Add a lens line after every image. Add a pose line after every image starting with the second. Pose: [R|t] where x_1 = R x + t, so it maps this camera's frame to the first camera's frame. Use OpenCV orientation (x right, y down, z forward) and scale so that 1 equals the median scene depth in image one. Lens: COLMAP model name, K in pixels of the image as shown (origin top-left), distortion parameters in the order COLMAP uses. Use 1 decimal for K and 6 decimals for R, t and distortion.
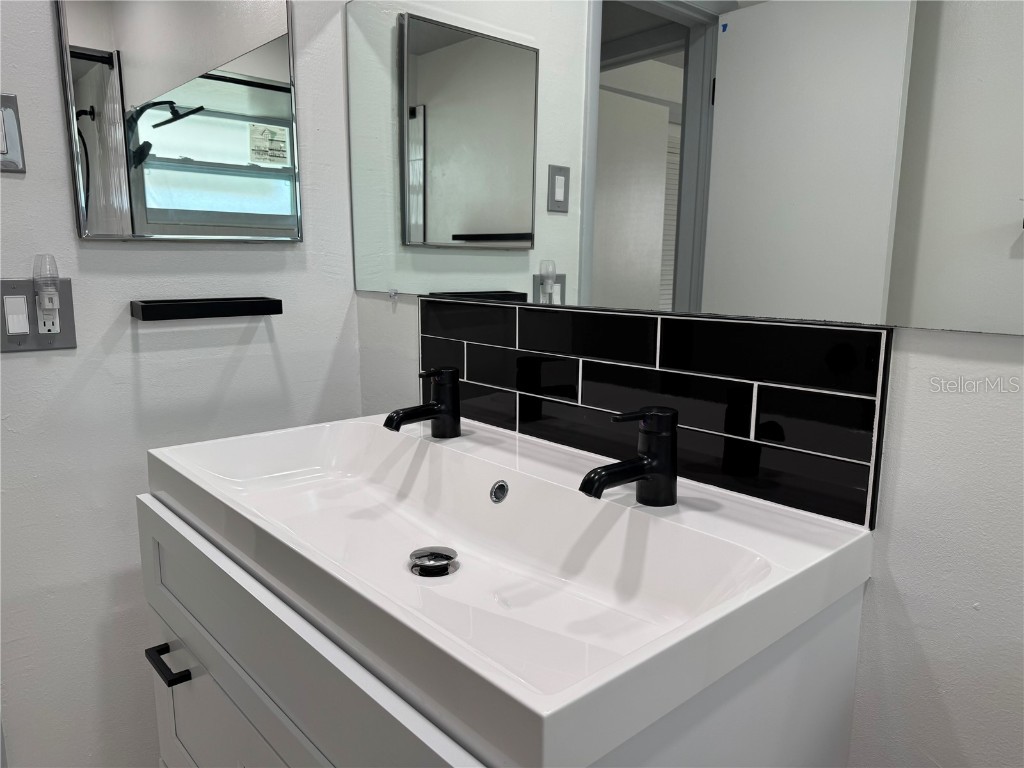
lens RADIAL K [[716.1, 0, 505.2], [0, 716.1, 396.0], [0, 0, 1]] dist [0.062571, -0.070964]
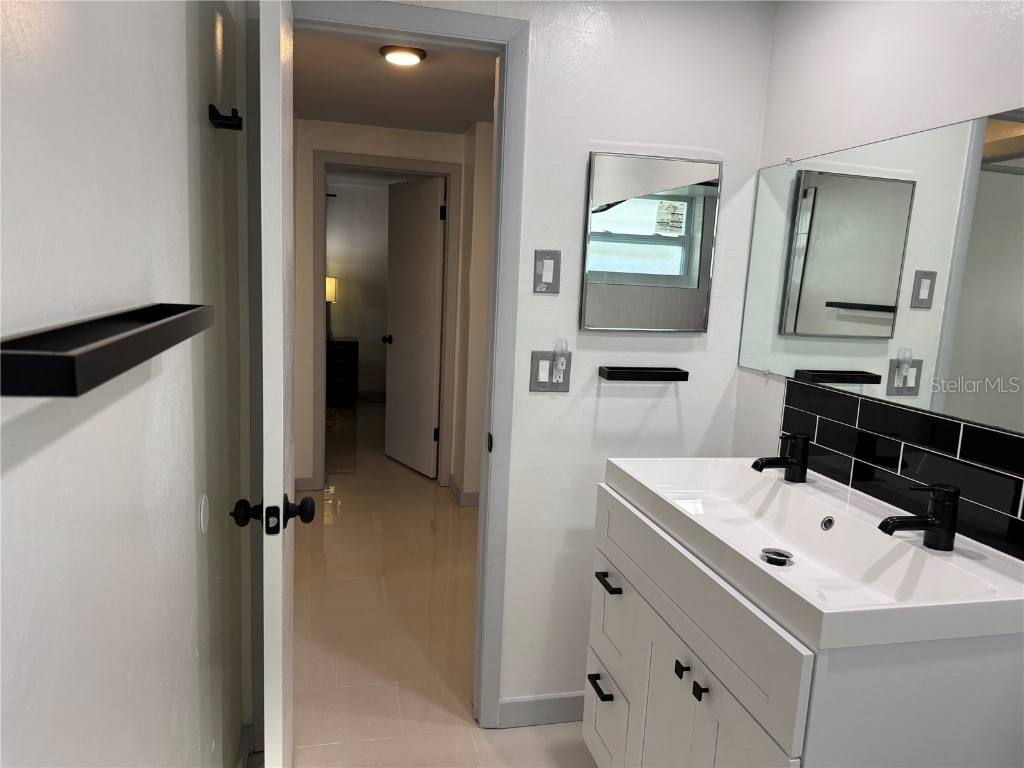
lens RADIAL K [[716.7, 0, 517.6], [0, 716.7, 388.8], [0, 0, 1]] dist [0.077111, -0.101627]
pose [[0.888055, 0.109254, -0.446567, 0.049758], [-0.130079, 0.991372, -0.016137, -0.029732], [0.440951, 0.072419, 0.894605, -0.534417]]
